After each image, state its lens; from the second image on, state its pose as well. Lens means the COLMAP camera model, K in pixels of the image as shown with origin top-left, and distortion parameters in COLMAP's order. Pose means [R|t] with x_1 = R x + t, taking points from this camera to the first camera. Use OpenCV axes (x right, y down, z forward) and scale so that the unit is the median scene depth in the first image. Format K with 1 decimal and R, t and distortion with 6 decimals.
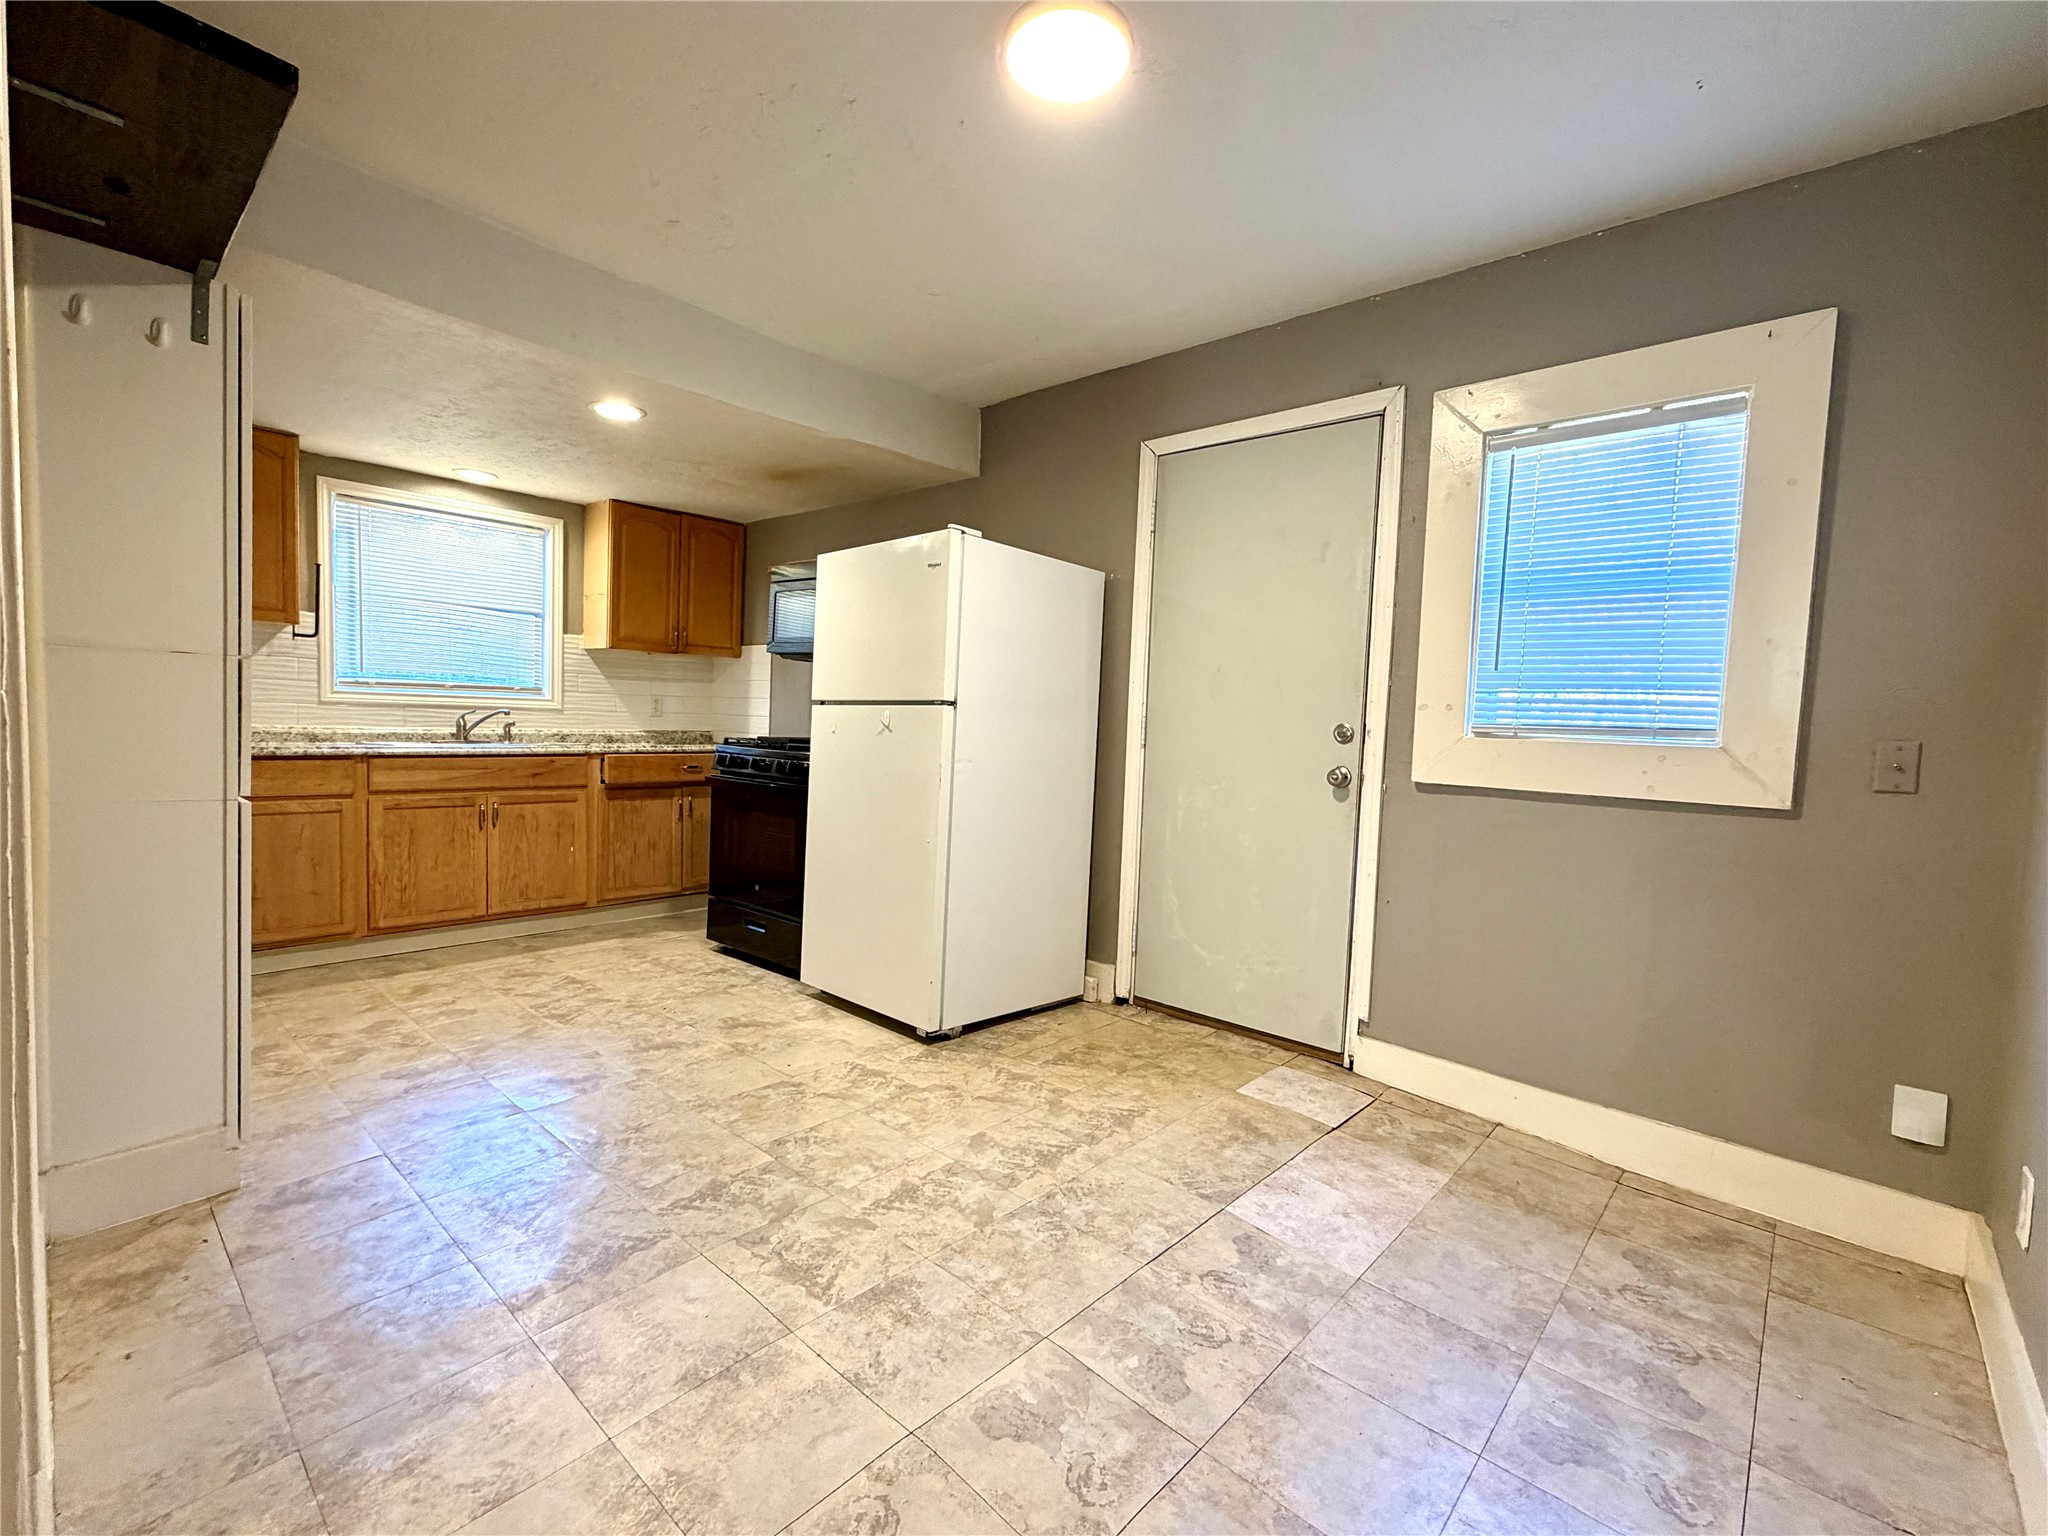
lens RADIAL K [[894.3, 0, 1022.2], [0, 894.3, 772.6], [0, 0, 1]] dist [0.000752, -0.000325]
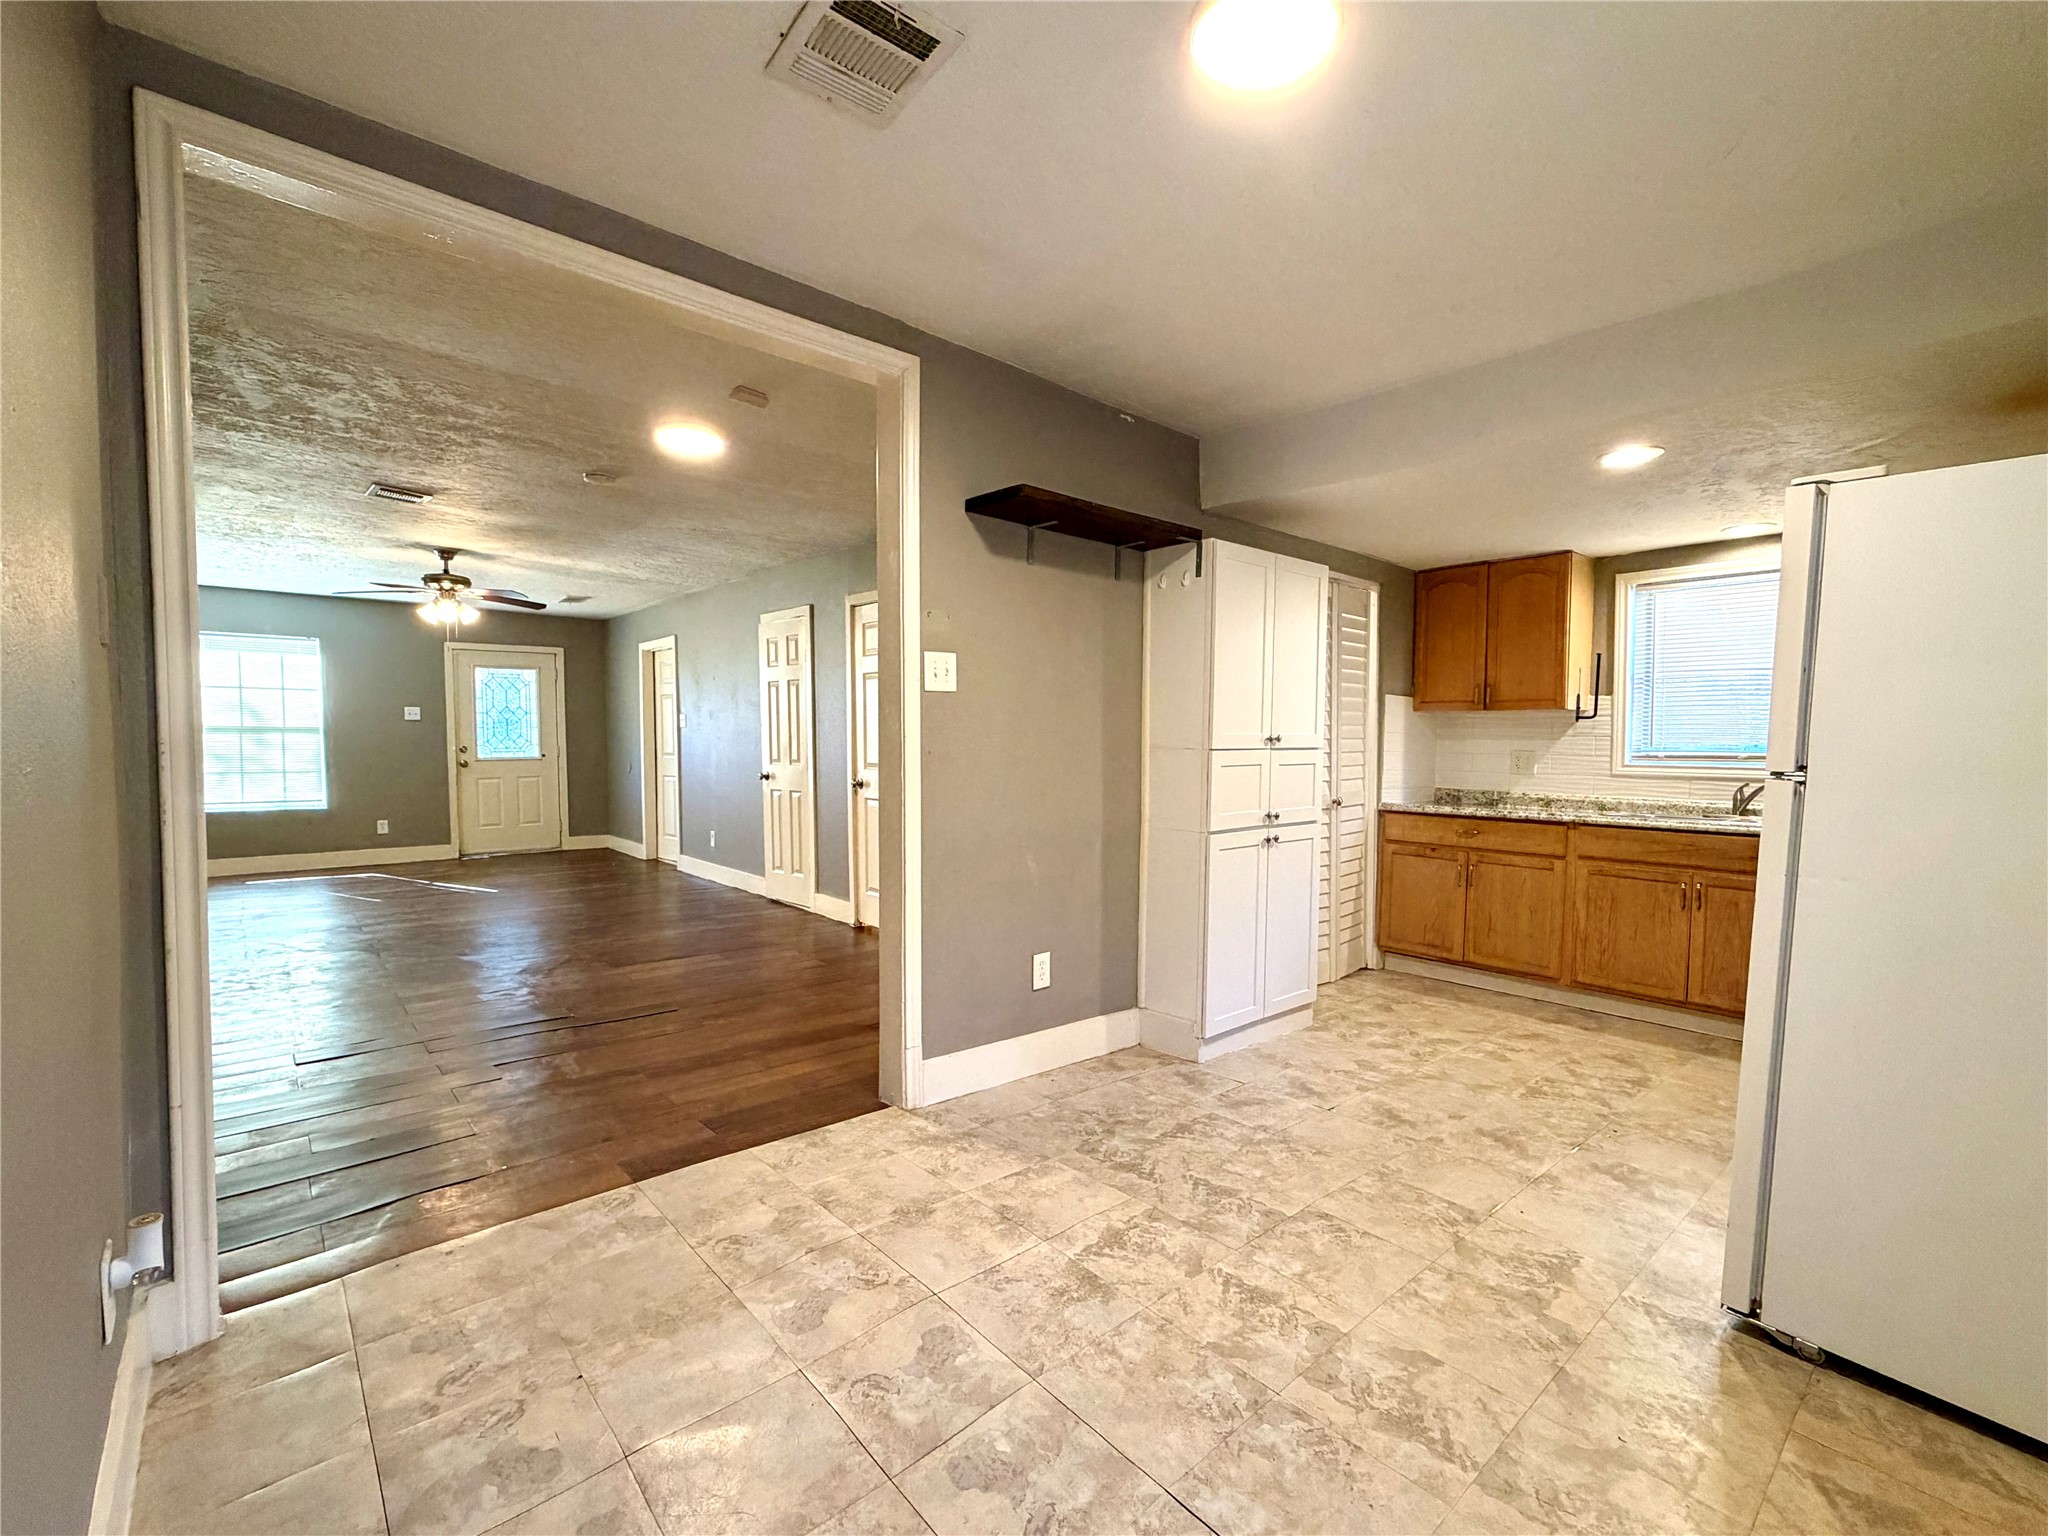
lens RADIAL K [[894.3, 0, 1022.2], [0, 894.3, 772.6], [0, 0, 1]] dist [0.000752, -0.000325]
pose [[-0.119508, -0.004766, -0.992822, 0.475954], [-0.074740, 0.997194, 0.004209, -0.036588], [0.990016, 0.074707, -0.119529, 0.468410]]
